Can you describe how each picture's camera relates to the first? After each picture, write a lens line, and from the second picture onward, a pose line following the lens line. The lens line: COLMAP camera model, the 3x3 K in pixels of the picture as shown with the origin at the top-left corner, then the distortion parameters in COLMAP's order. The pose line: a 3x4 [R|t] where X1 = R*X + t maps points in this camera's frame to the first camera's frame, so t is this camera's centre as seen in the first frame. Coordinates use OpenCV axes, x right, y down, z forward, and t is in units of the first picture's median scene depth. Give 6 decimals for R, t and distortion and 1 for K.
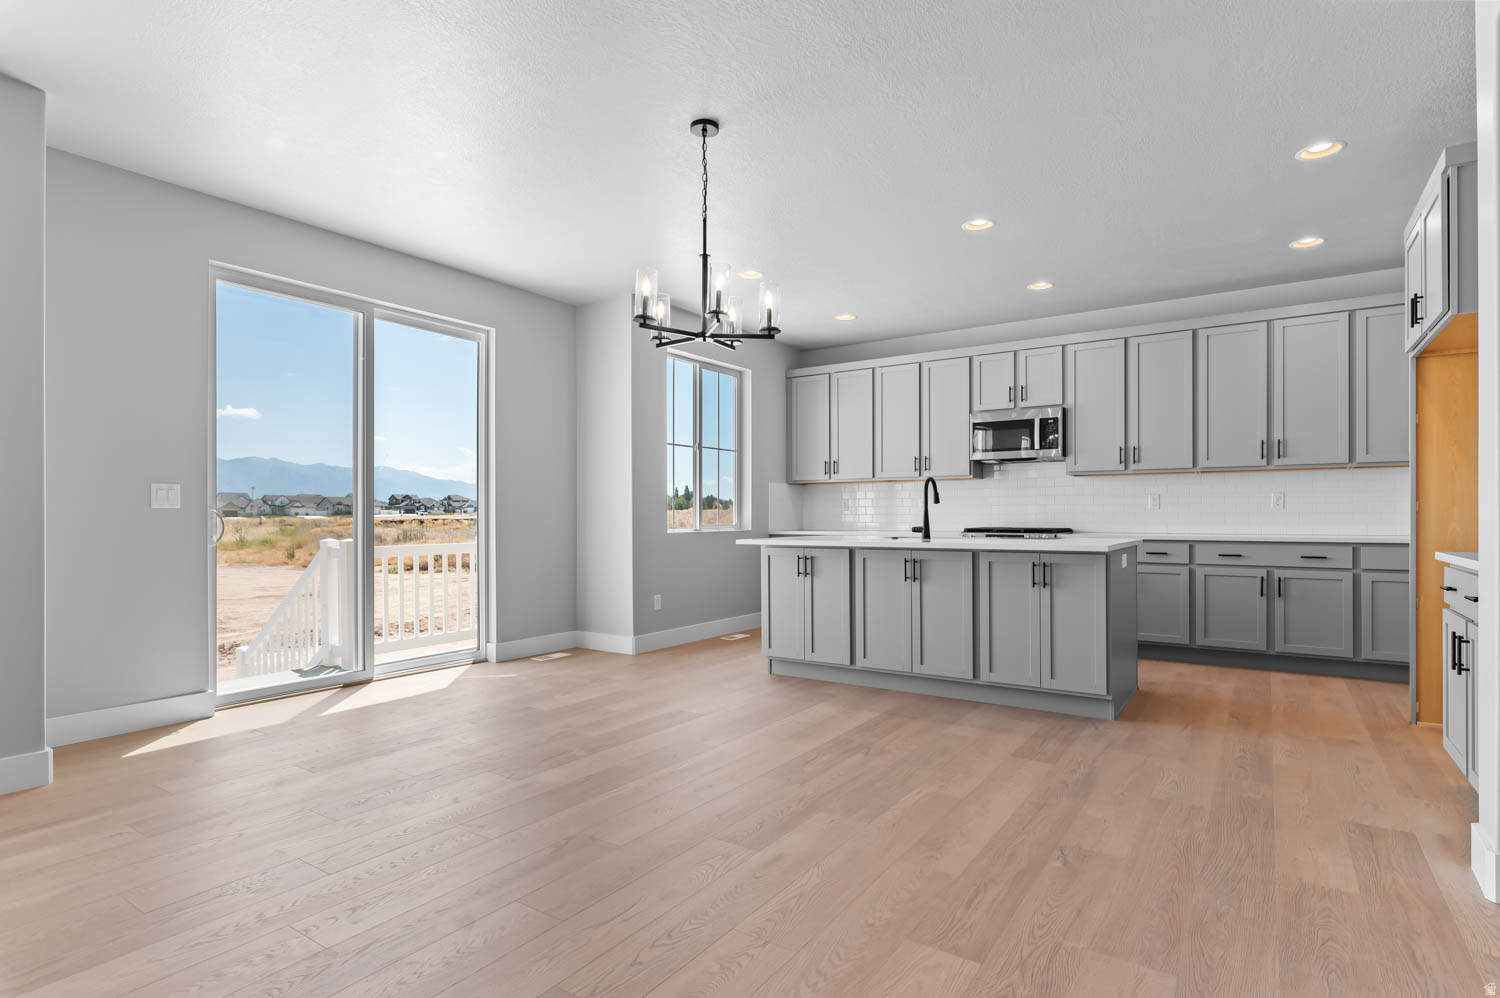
lens RADIAL K [[757.1, 0, 752.0], [0, 757.1, 504.1], [0, 0, 1]] dist [0.004409, -0.000668]
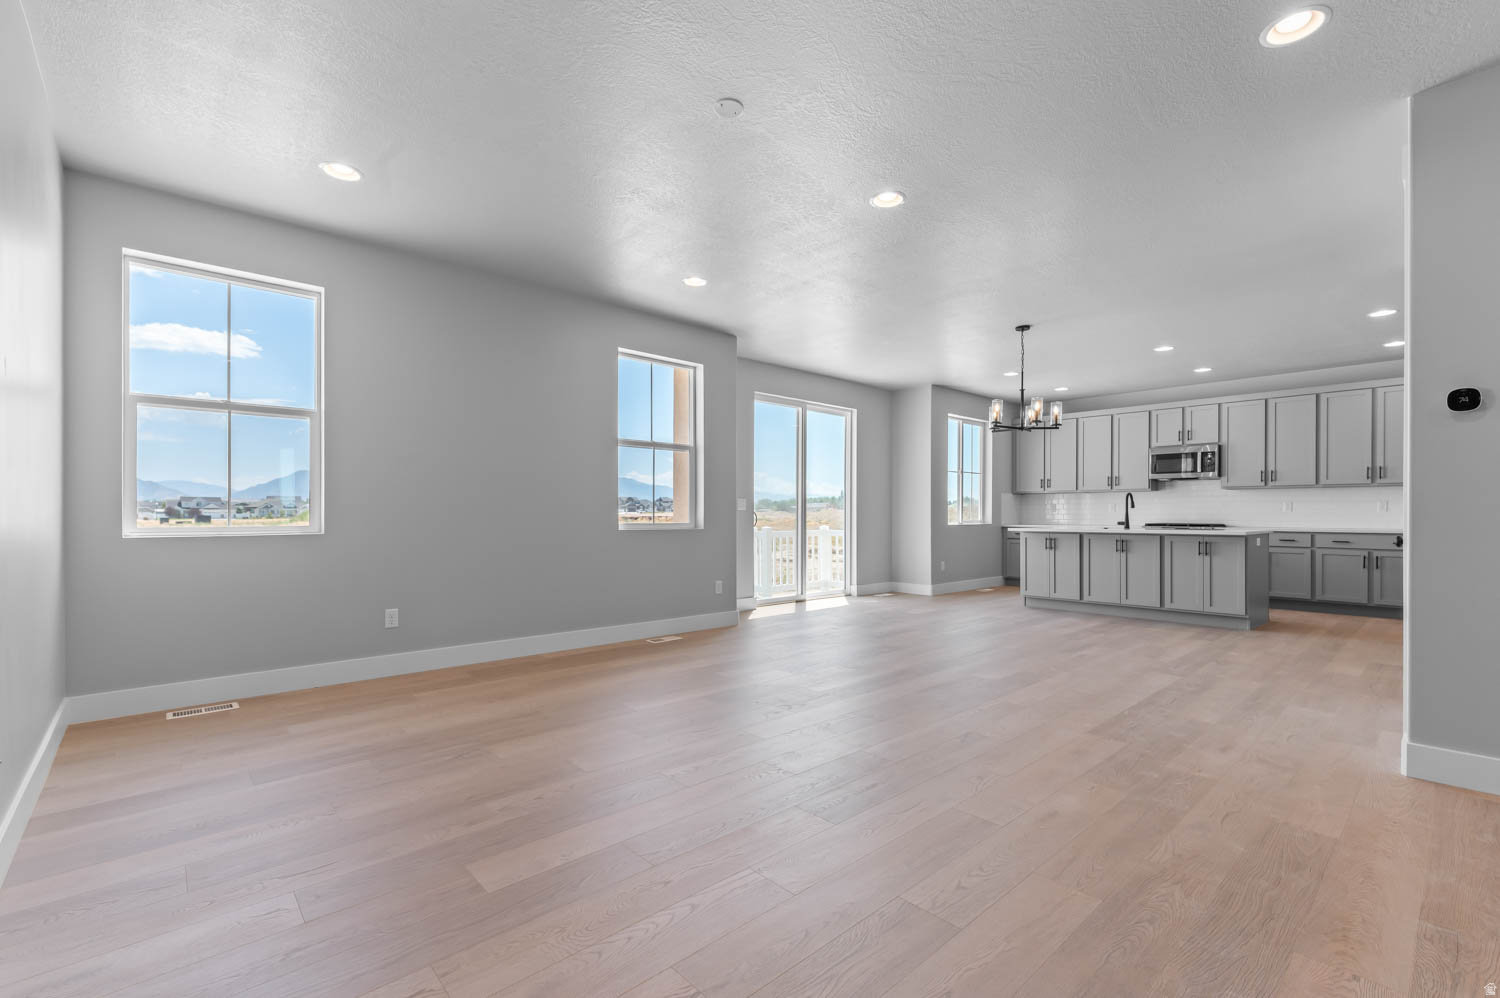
lens RADIAL K [[653.2, 0, 744.7], [0, 653.2, 510.1], [0, 0, 1]] dist [-0.002424, 0.001134]
pose [[0.971798, 0.002508, -0.235800, -0.230639], [-0.000380, 0.999959, 0.009069, -0.008374], [0.235813, -0.008724, 0.971759, -0.560823]]
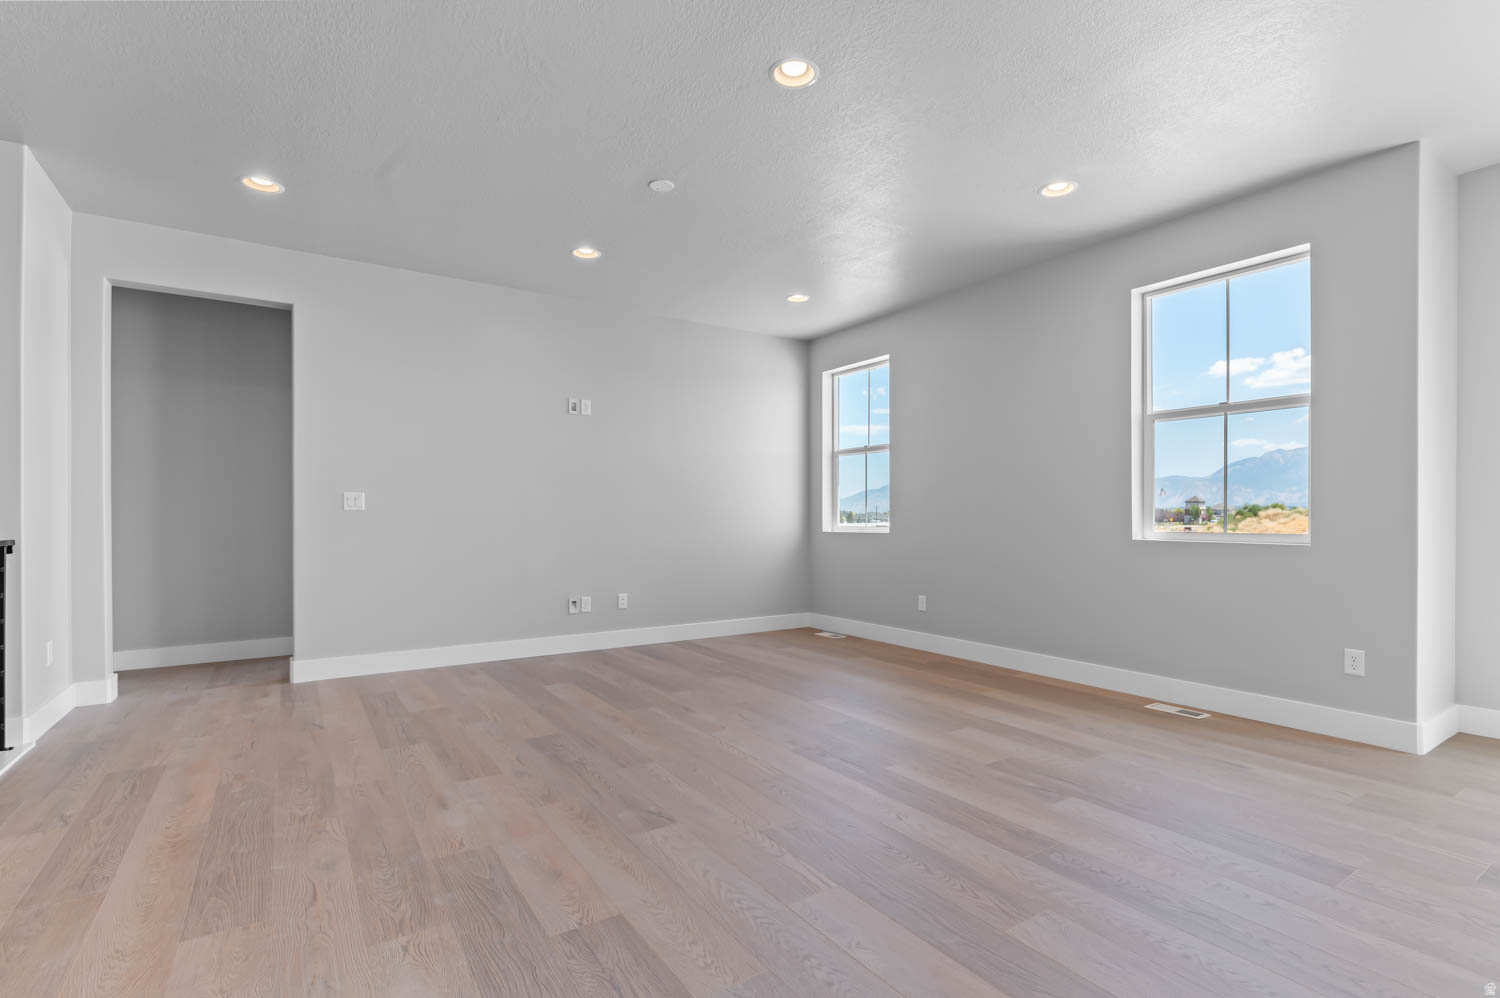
lens RADIAL K [[695.7, 0, 765.8], [0, 695.7, 519.9], [0, 0, 1]] dist [0.004268, 0.000126]
pose [[-0.359537, 0.007910, -0.933097, 0.242197], [0.015048, 0.999883, 0.002677, -0.000228], [0.933009, -0.013079, -0.359614, 0.301924]]
